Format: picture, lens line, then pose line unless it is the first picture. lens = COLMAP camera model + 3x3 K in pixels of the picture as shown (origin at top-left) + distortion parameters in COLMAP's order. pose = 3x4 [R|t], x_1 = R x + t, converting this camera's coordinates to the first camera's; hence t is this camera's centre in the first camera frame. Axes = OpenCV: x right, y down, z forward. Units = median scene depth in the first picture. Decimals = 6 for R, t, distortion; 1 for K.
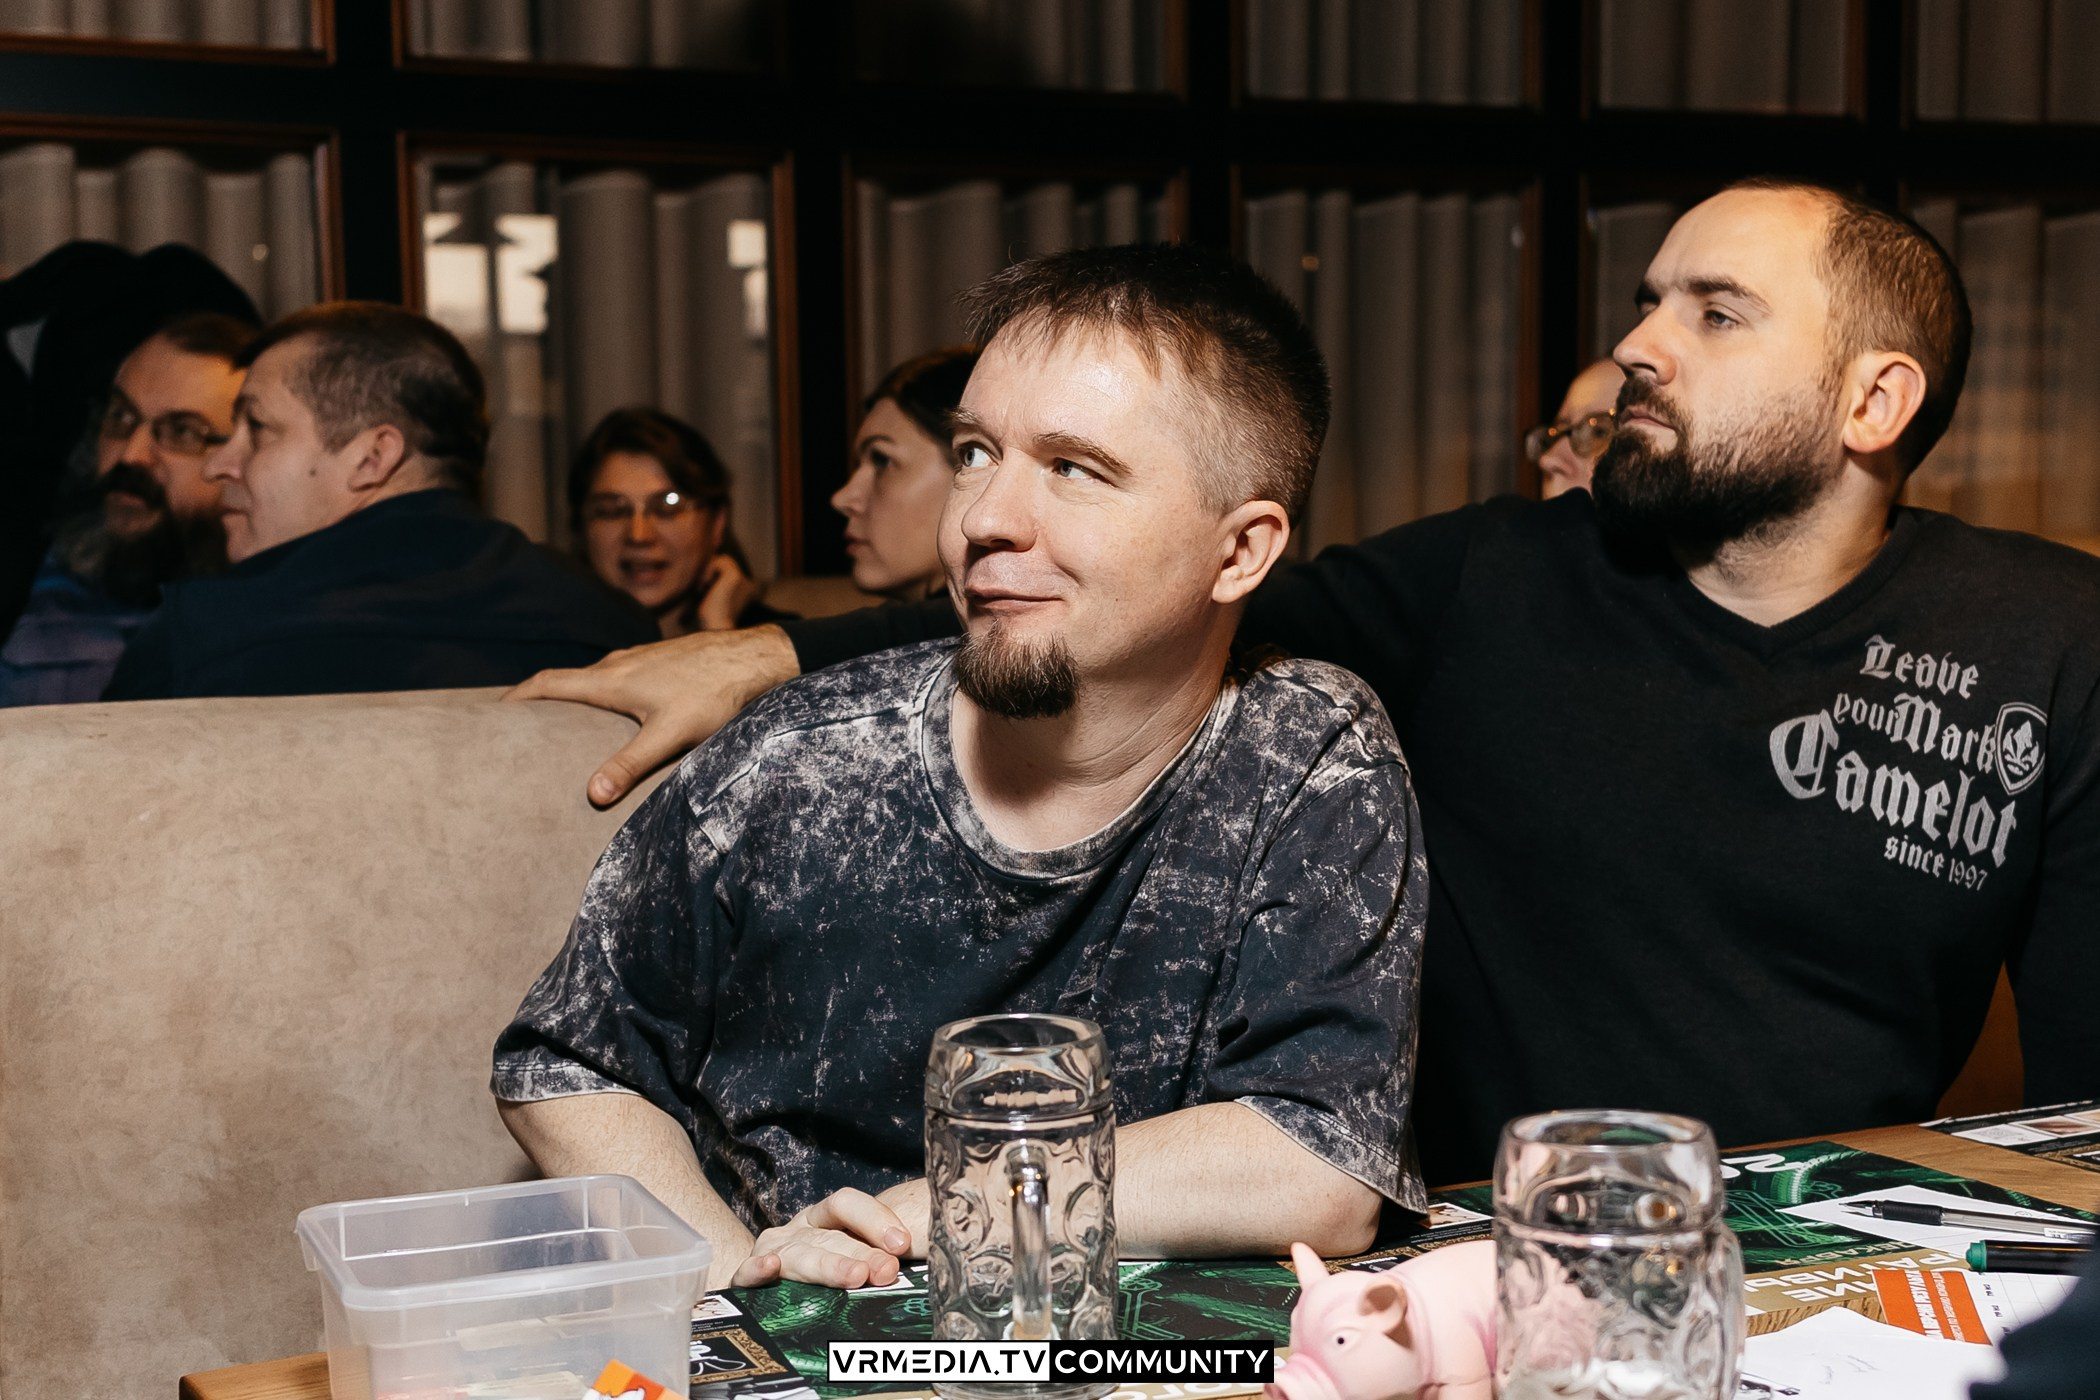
lens RADIAL K [[3330.0, 0, 1050.0], [0, 3330.0, 700.0], [0, 0, 1]] dist [0.203403, -0.062453]
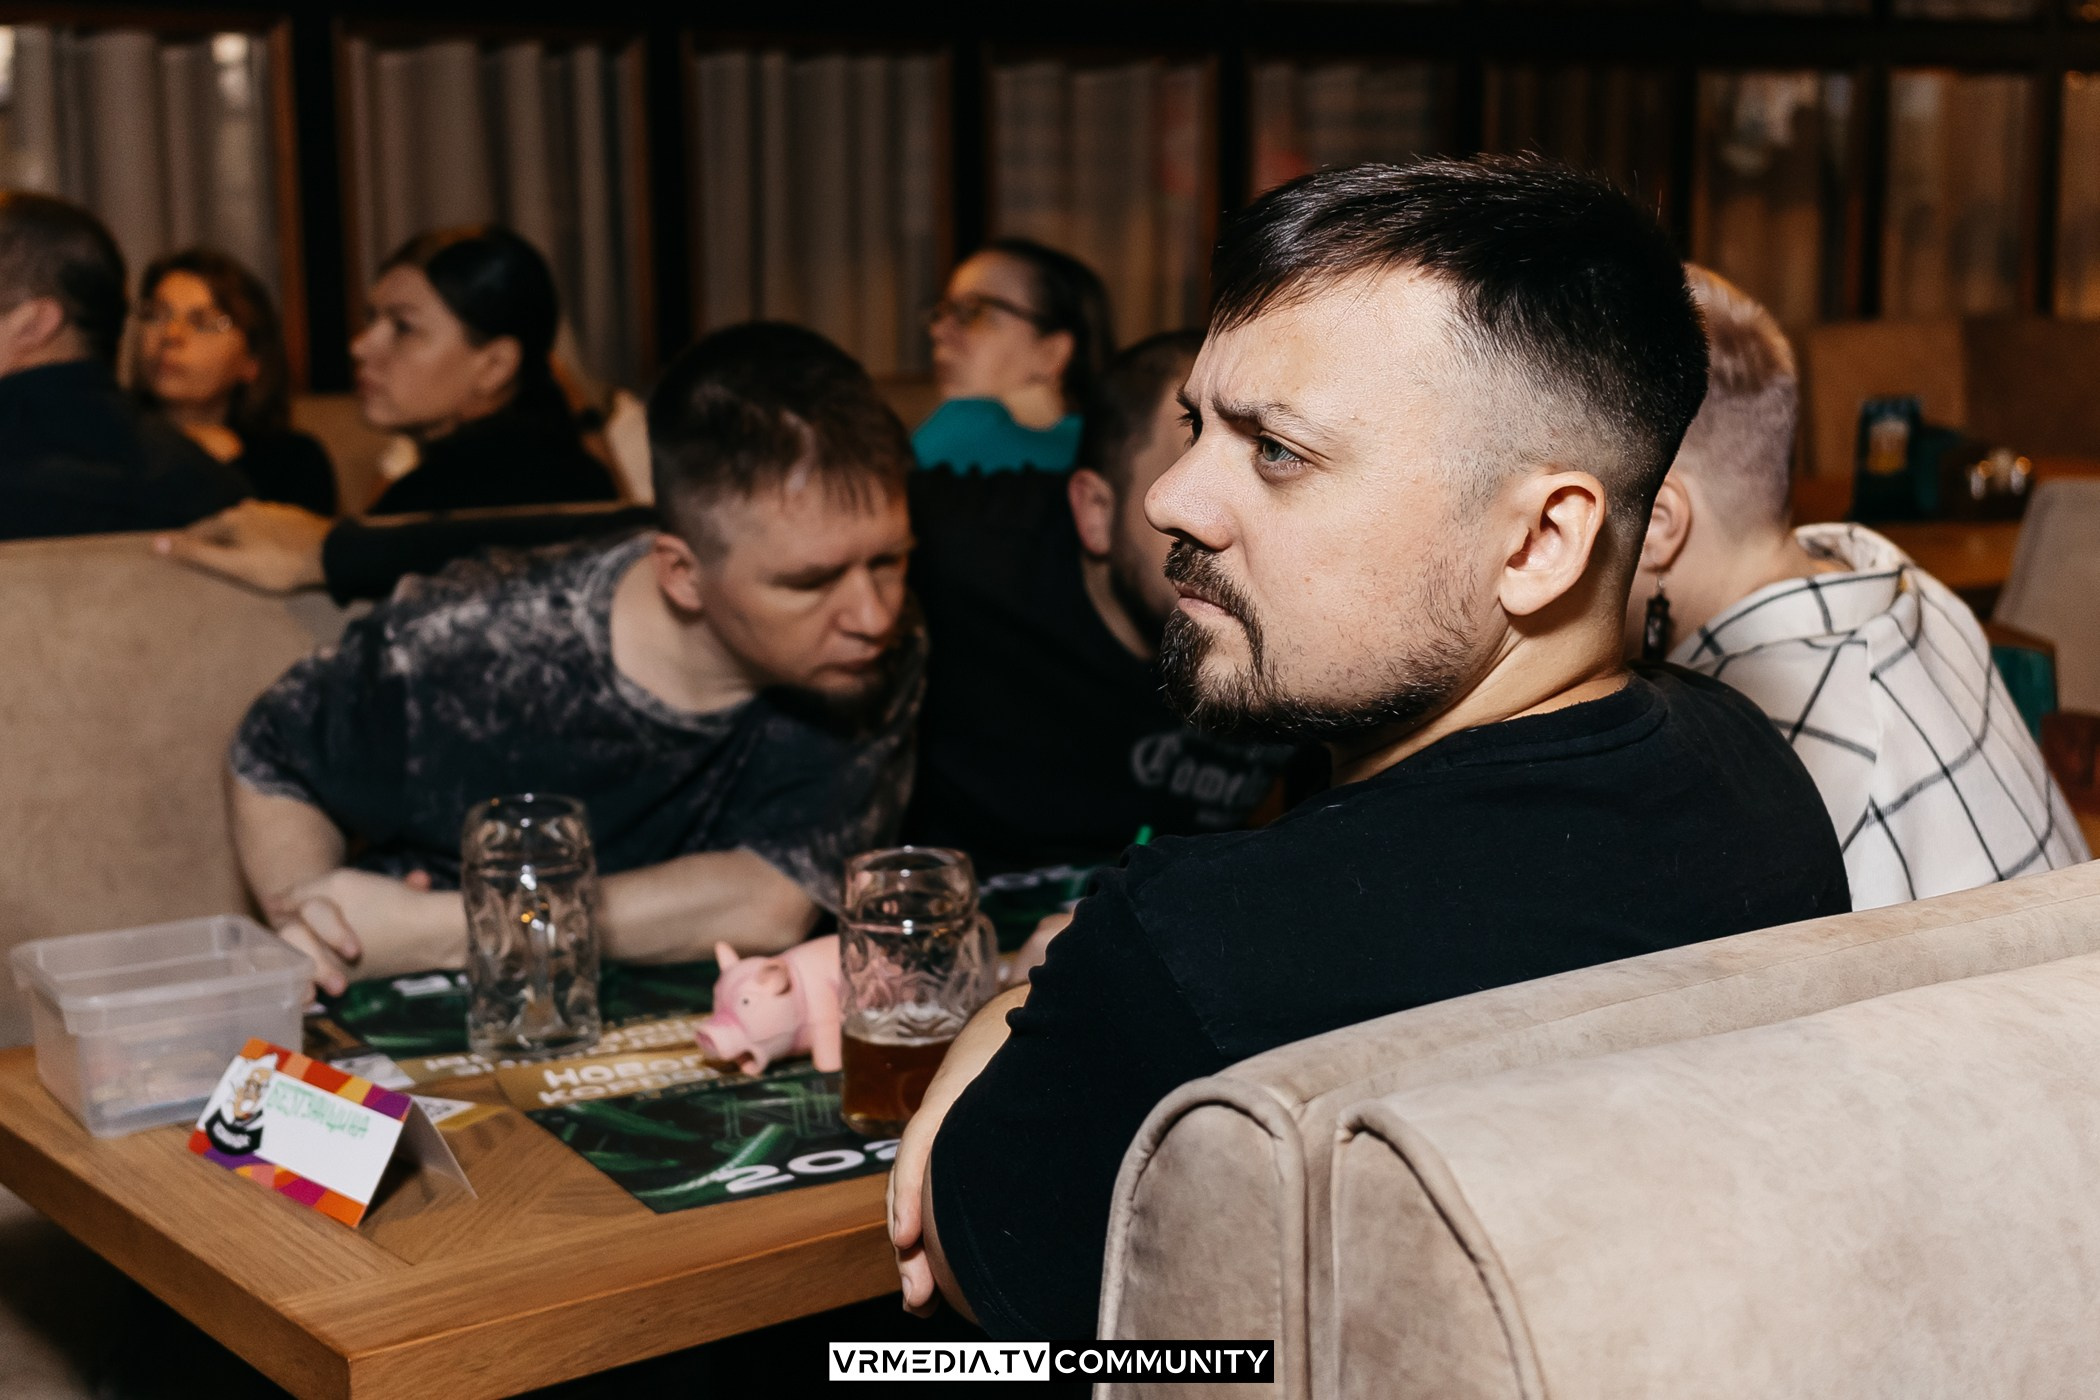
lens RADIAL K [[3330.0, 0, 1050.0], [0, 3330.0, 700.0], [0, 0, 1]] dist [0.203403, -0.062453]
pose [[0.988298, -0.024371, 0.150574, -0.002344], [0.012273, 0.996658, 0.080759, -0.063252], [-0.152038, -0.077966, 0.985295, -0.476103]]
